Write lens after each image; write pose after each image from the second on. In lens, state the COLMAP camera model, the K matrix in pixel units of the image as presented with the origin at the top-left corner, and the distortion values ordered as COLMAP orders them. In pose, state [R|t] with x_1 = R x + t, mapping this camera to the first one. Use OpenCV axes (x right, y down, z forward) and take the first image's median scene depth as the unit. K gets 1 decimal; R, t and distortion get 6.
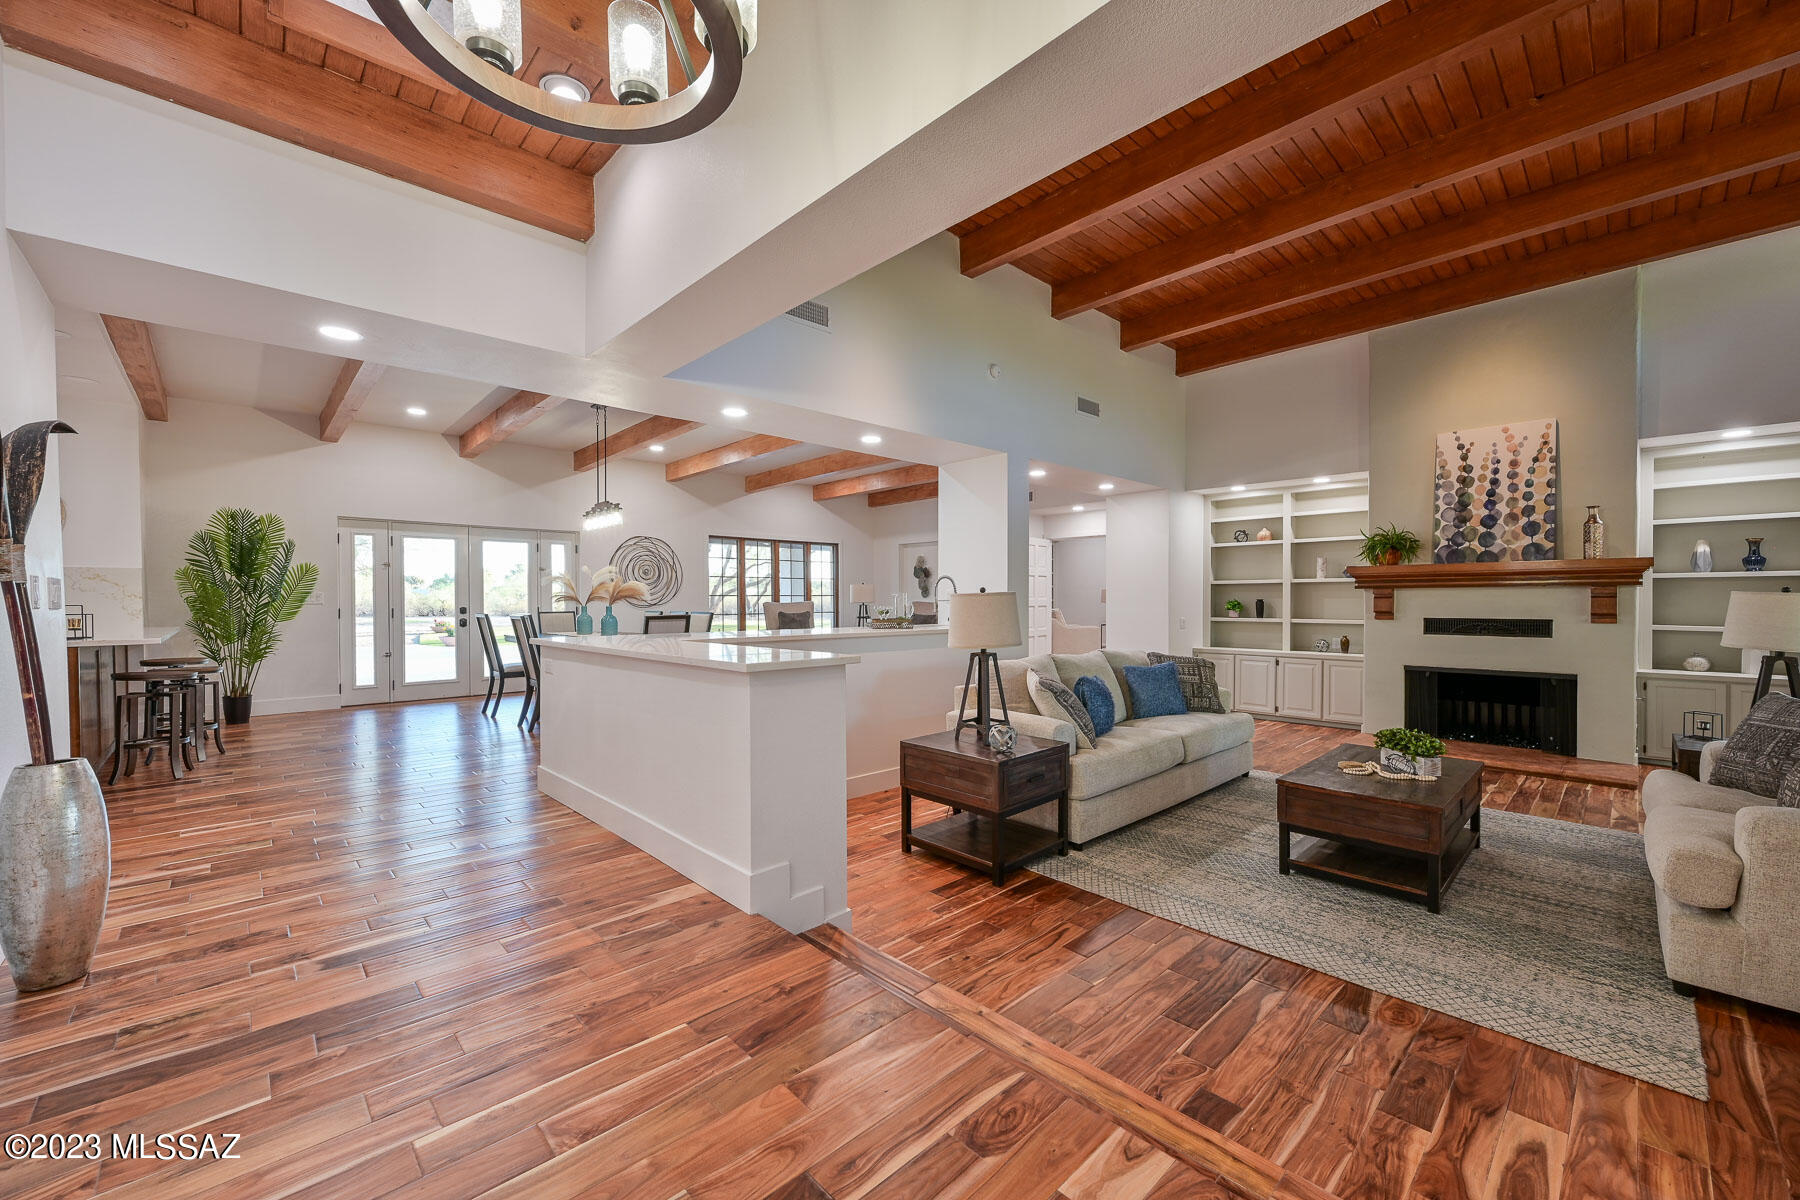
lens RADIAL K [[708.5, 0, 899.1], [0, 708.5, 606.2], [0, 0, 1]] dist [-0.002042, 0.000517]
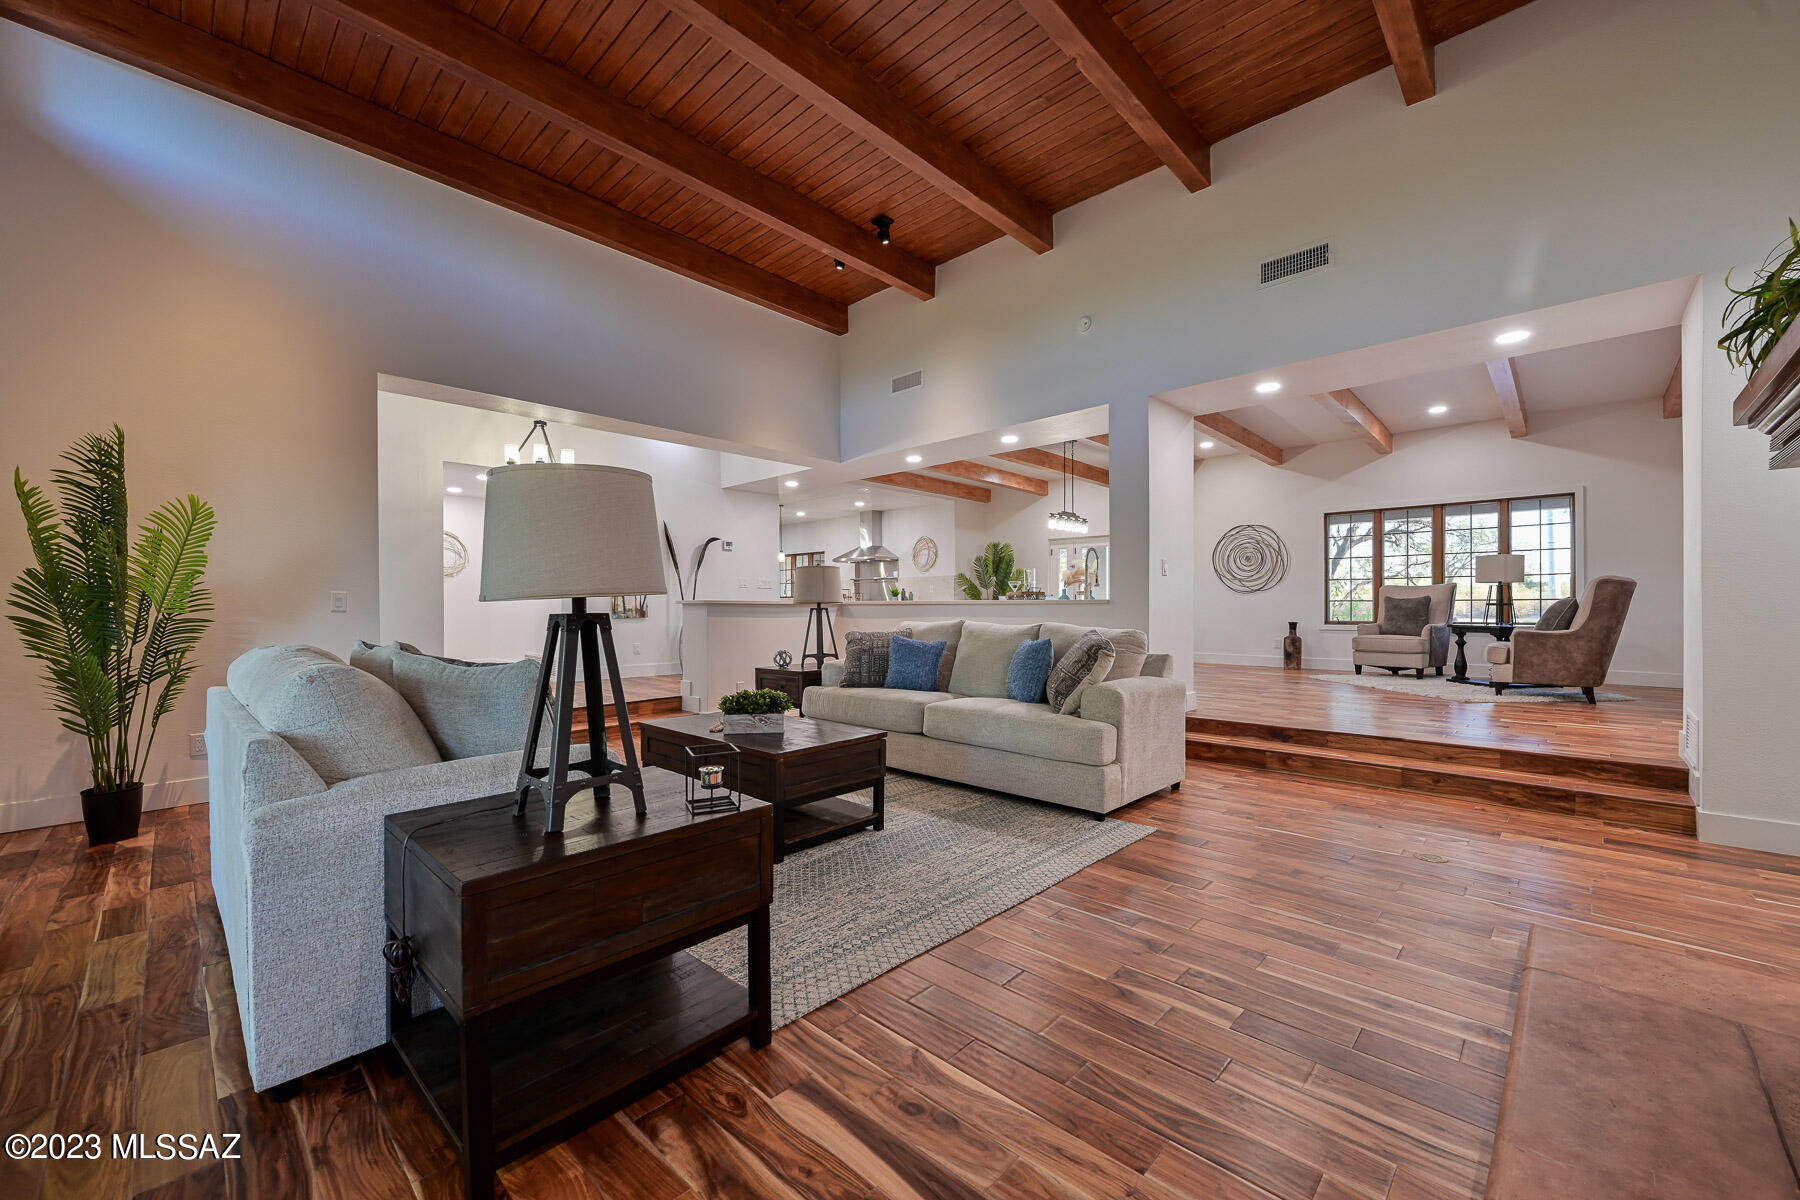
lens RADIAL K [[708.5, 0, 913.4], [0, 708.5, 609.9], [0, 0, 1]] dist [-0.002042, 0.000517]
pose [[0.054302, 0.006614, -0.998503, 0.999658], [-0.009062, 0.999940, 0.006131, 0.037348], [0.998483, 0.008716, 0.054359, 0.693674]]
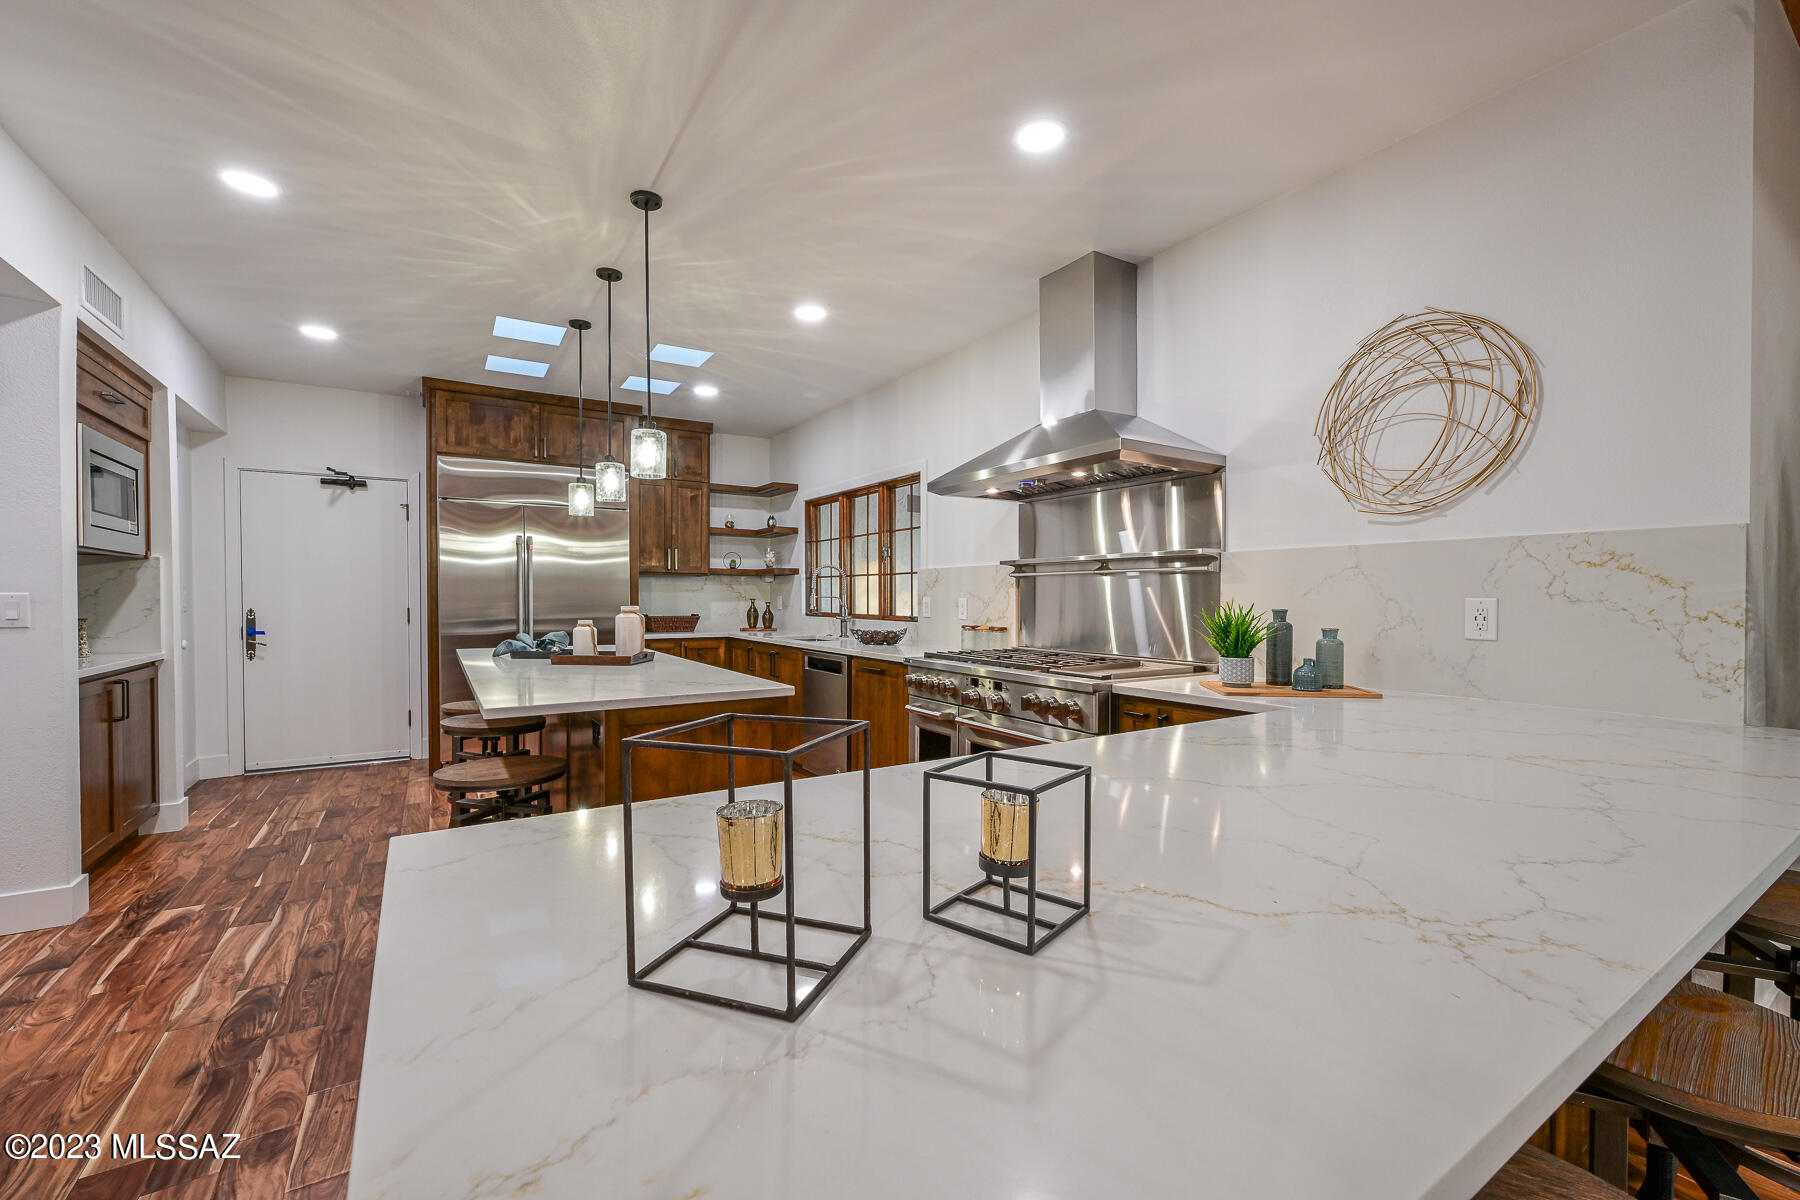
lens RADIAL K [[761.6, 0, 907.7], [0, 761.6, 605.2], [0, 0, 1]] dist [0.004215, 0.001696]
pose [[-0.197371, 0.012241, -0.980252, -0.637743], [-0.012466, 0.999810, 0.014996, -0.019197], [0.980250, 0.015180, -0.197181, 0.667032]]
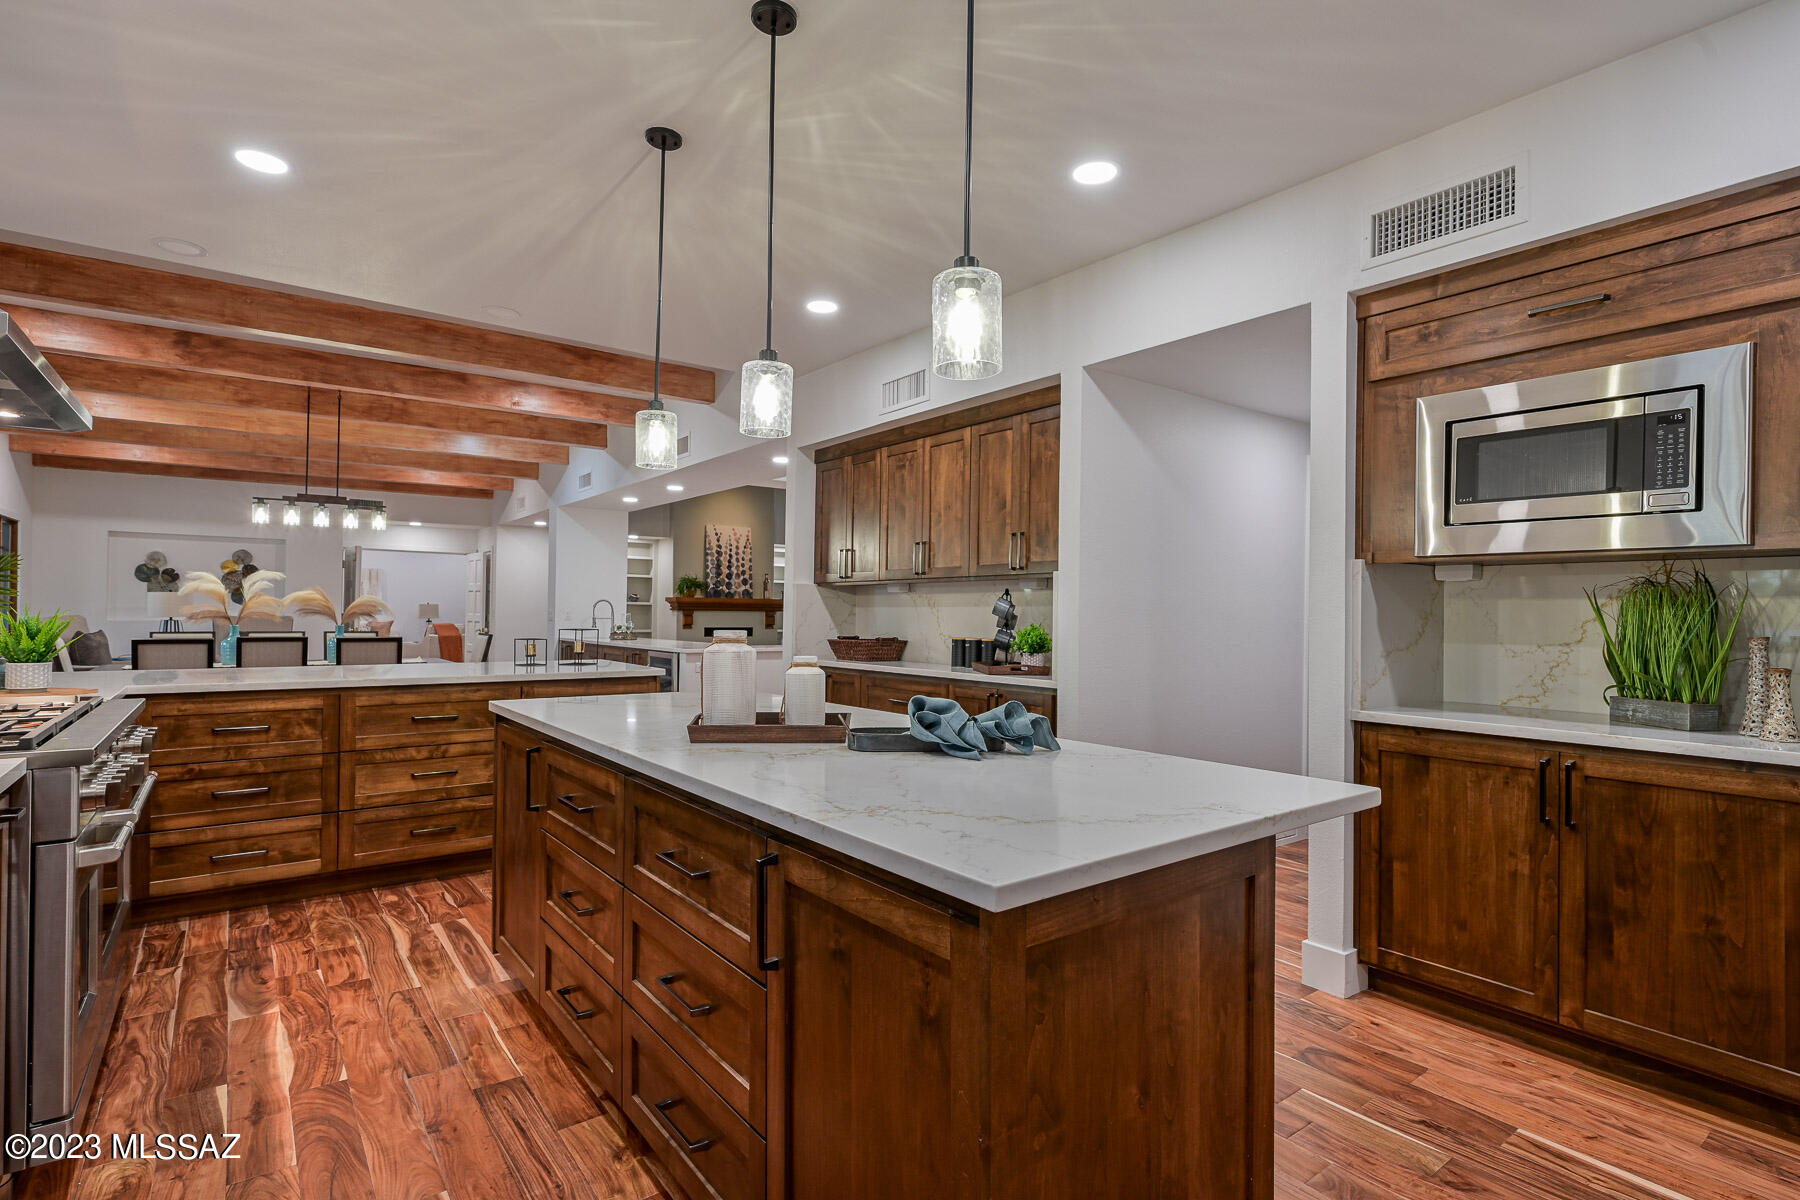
lens RADIAL K [[889.5, 0, 908.5], [0, 889.5, 611.4], [0, 0, 1]] dist [0.009964, -0.002219]
pose [[0.114454, 0.006308, 0.993409, -1.486424], [-0.002808, 0.999978, -0.006027, -0.012905], [-0.993425, -0.002100, 0.114469, 0.248099]]
